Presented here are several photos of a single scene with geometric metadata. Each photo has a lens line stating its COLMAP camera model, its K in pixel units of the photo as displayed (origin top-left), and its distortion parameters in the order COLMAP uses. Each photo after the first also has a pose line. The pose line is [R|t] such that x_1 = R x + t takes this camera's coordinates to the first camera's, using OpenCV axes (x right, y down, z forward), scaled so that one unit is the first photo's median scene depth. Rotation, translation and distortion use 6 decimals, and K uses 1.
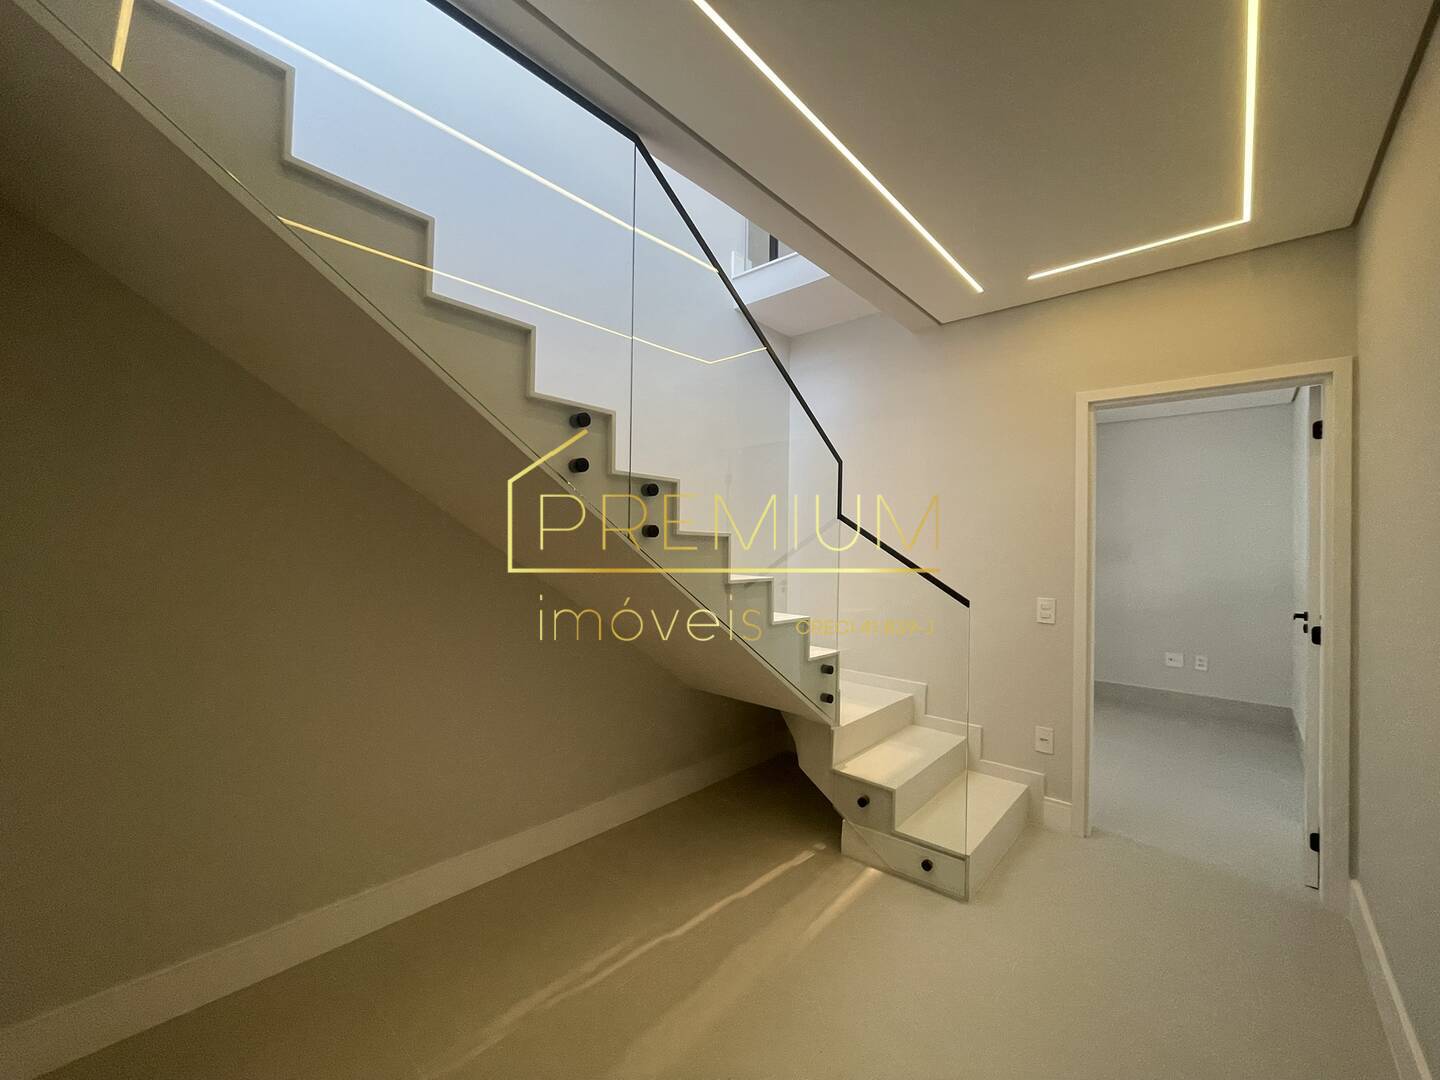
lens RADIAL K [[584.2, 0, 717.9], [0, 584.2, 539.4], [0, 0, 1]] dist [-0.001132, 0.000124]
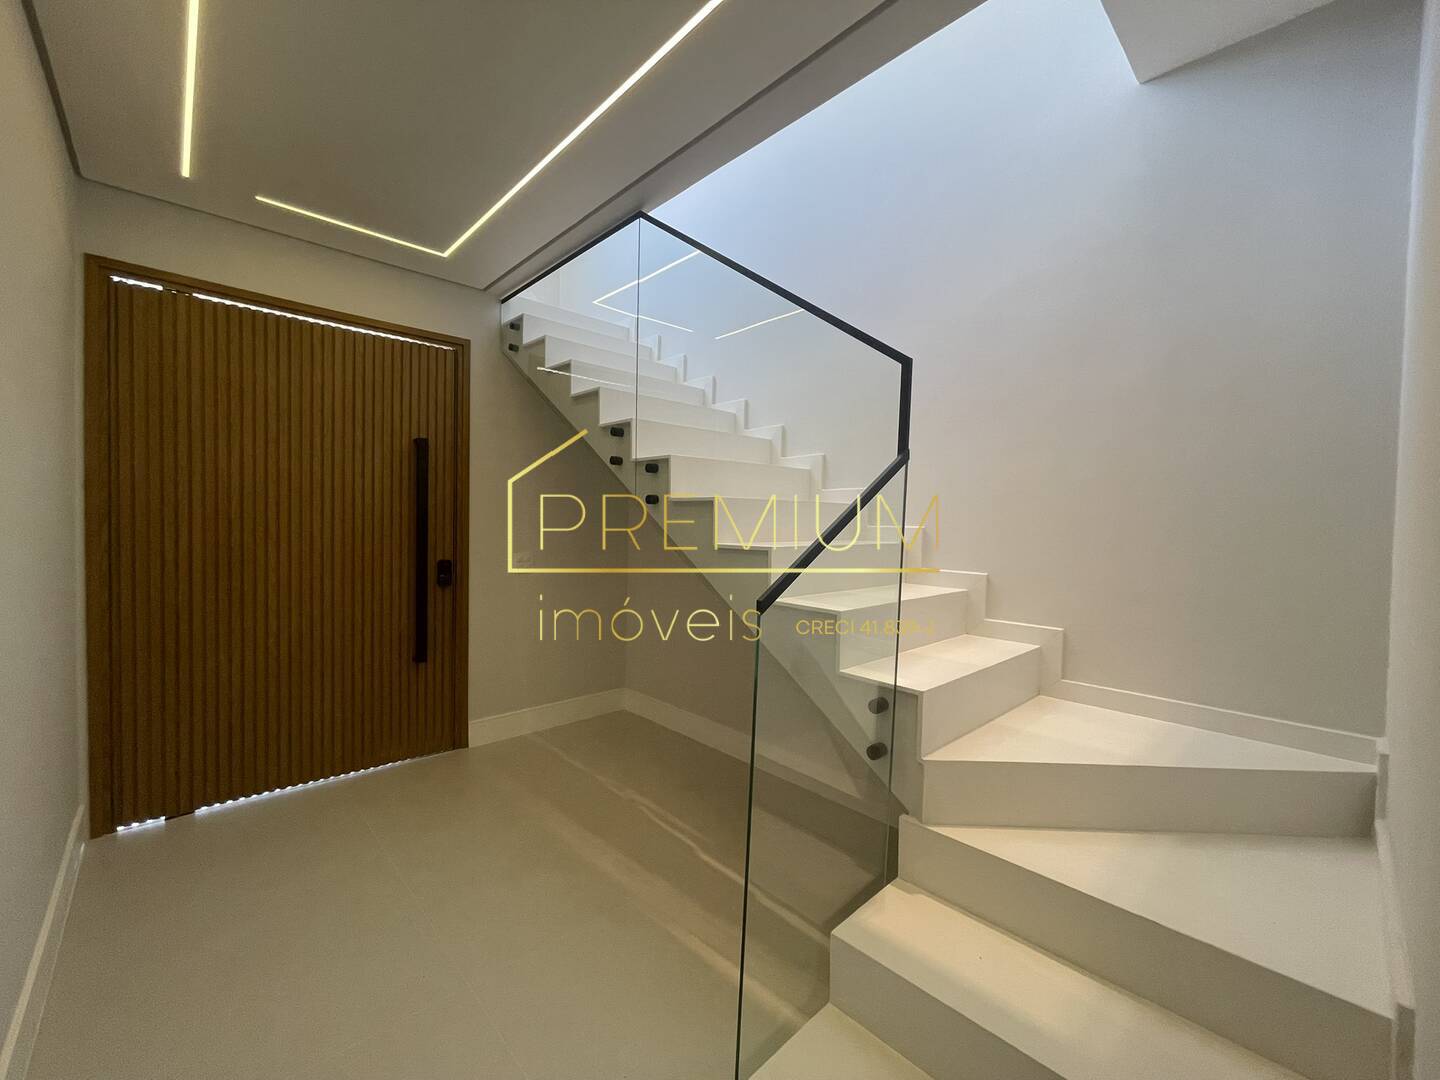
lens RADIAL K [[584.2, 0, 717.9], [0, 584.2, 539.4], [0, 0, 1]] dist [-0.001132, 0.000124]
pose [[-0.079773, 0.016423, -0.996678, 1.140076], [-0.010573, 0.999794, 0.017321, 0.047830], [0.996757, 0.011920, -0.079583, 1.215768]]
